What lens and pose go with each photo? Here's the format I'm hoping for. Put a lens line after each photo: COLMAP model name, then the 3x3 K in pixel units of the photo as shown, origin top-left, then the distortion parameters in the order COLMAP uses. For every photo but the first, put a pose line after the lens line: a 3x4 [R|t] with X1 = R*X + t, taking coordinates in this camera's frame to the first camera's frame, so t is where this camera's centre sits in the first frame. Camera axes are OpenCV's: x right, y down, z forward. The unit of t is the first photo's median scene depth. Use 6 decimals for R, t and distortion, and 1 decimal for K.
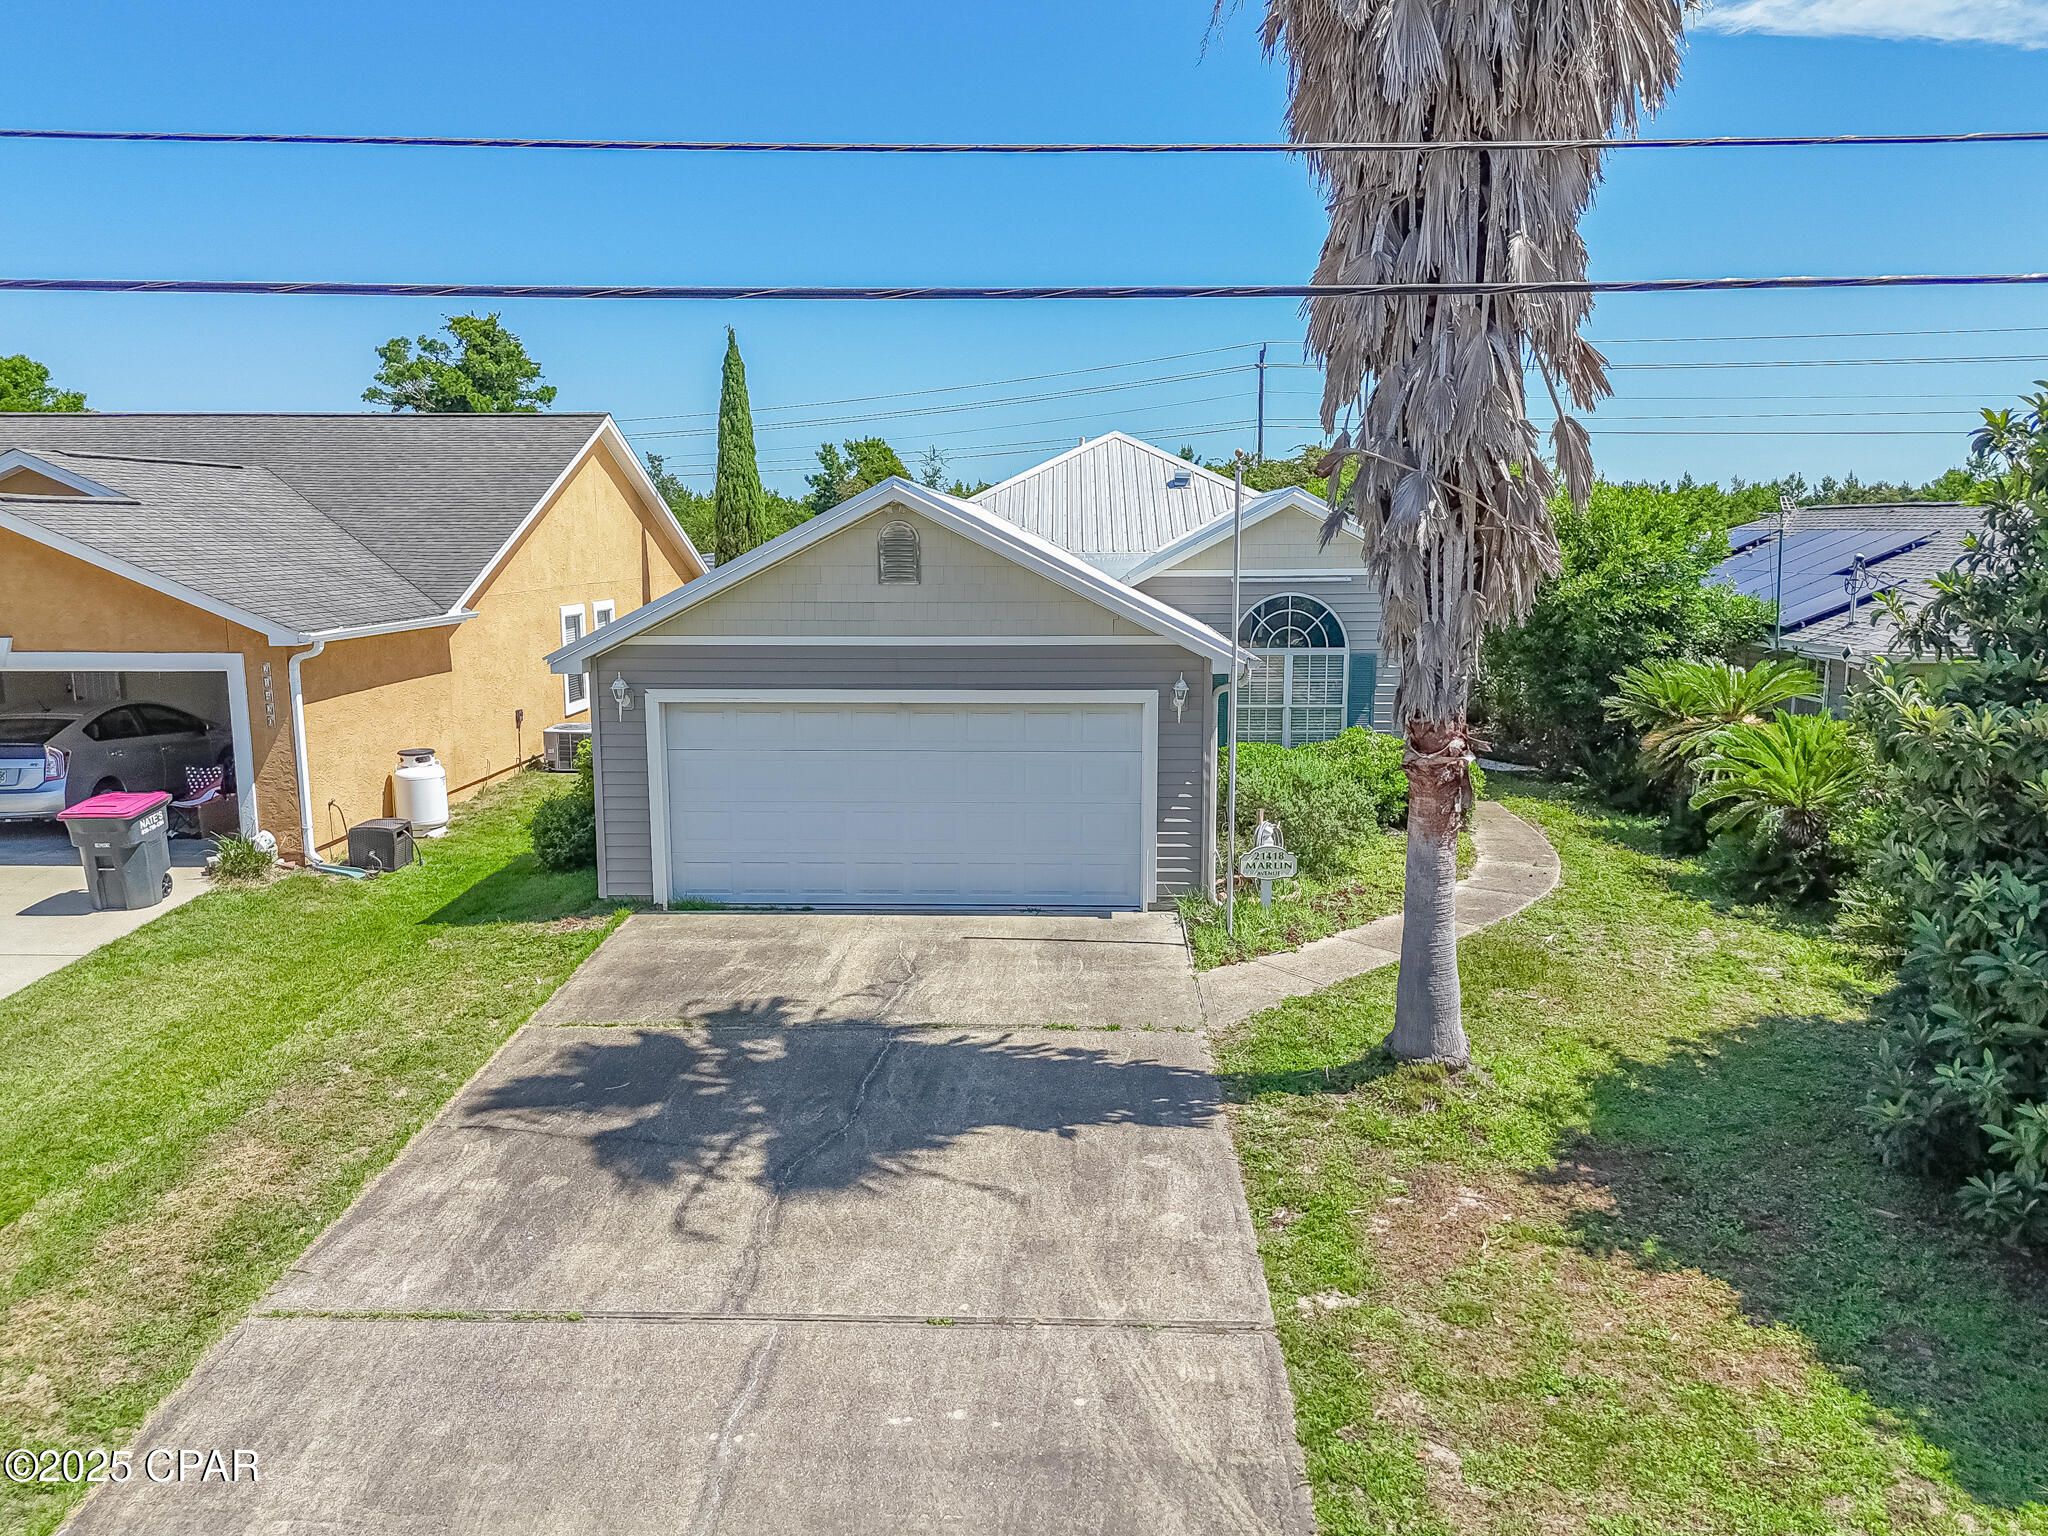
lens RADIAL K [[1495.8, 0, 1024.0], [0, 1495.8, 768.0], [0, 0, 1]] dist [0.116139, -0.181597]
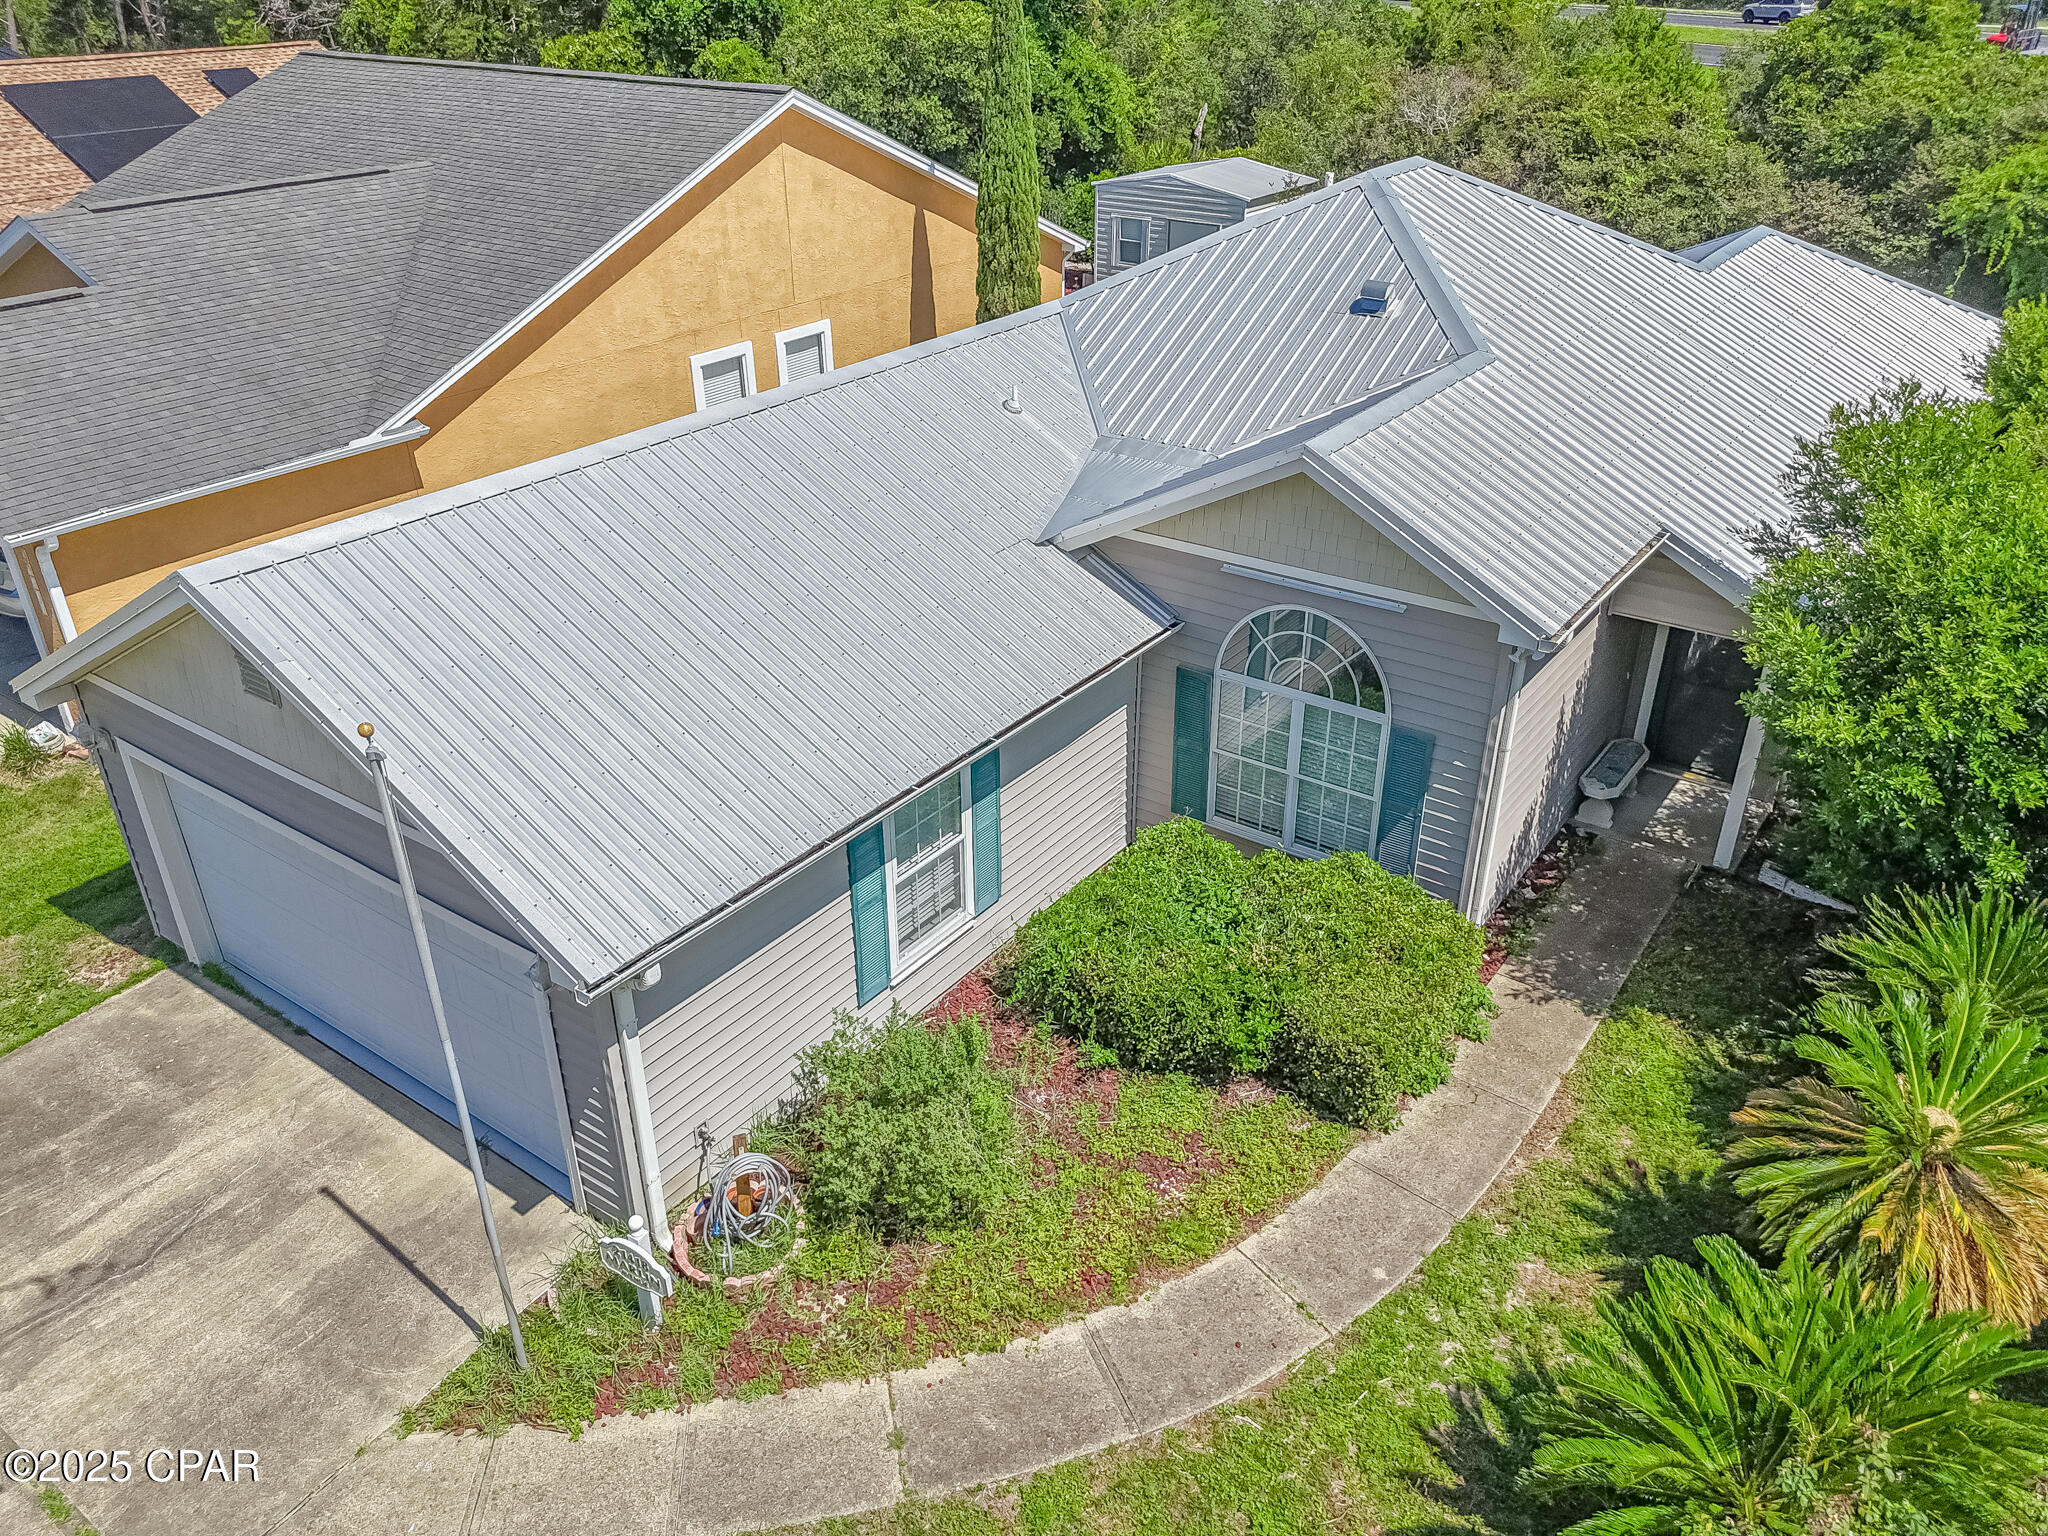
lens RADIAL K [[1507.8, 0, 1024.0], [0, 1507.8, 768.0], [0, 0, 1]] dist [0.058990, -0.047600]
pose [[0.831855, 0.268248, -0.485861, 0.582314], [-0.082408, 0.925431, 0.369845, -0.401420], [0.548841, -0.267618, 0.791930, 0.664453]]
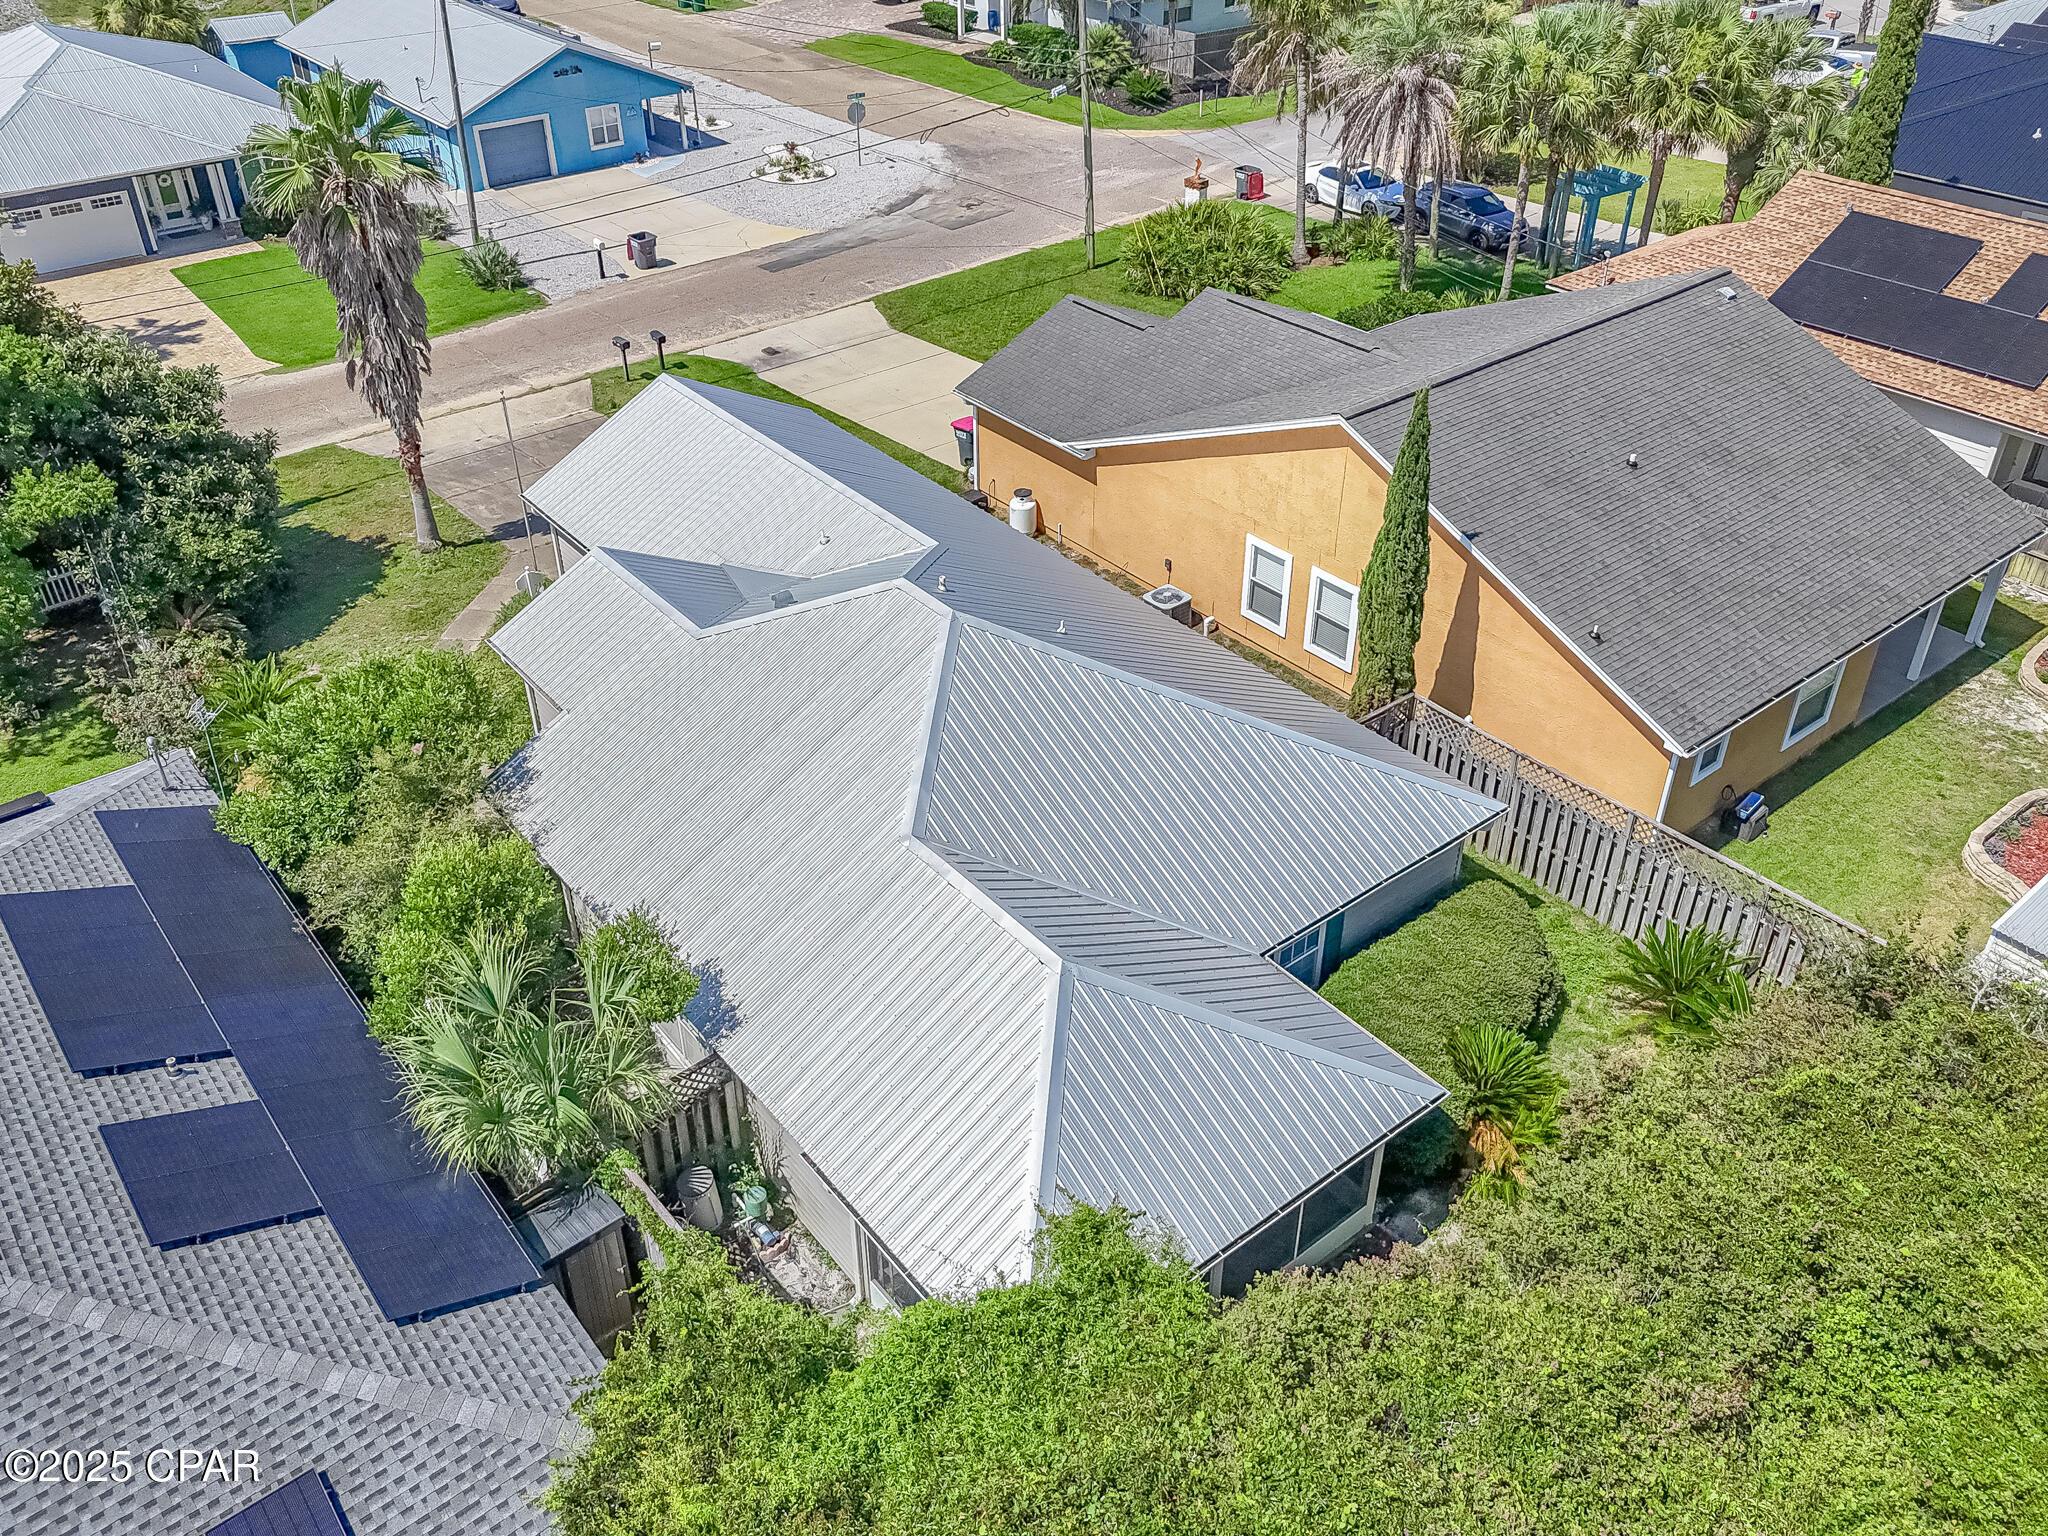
lens RADIAL K [[1637.4, 0, 1003.0], [0, 1637.4, 711.3], [0, 0, 1]] dist [0.063286, -0.066557]
pose [[-0.762894, 0.366413, -0.532667, 1.022729], [-0.089255, 0.756315, 0.648090, -1.460571], [0.640333, 0.541968, -0.544284, 2.969323]]
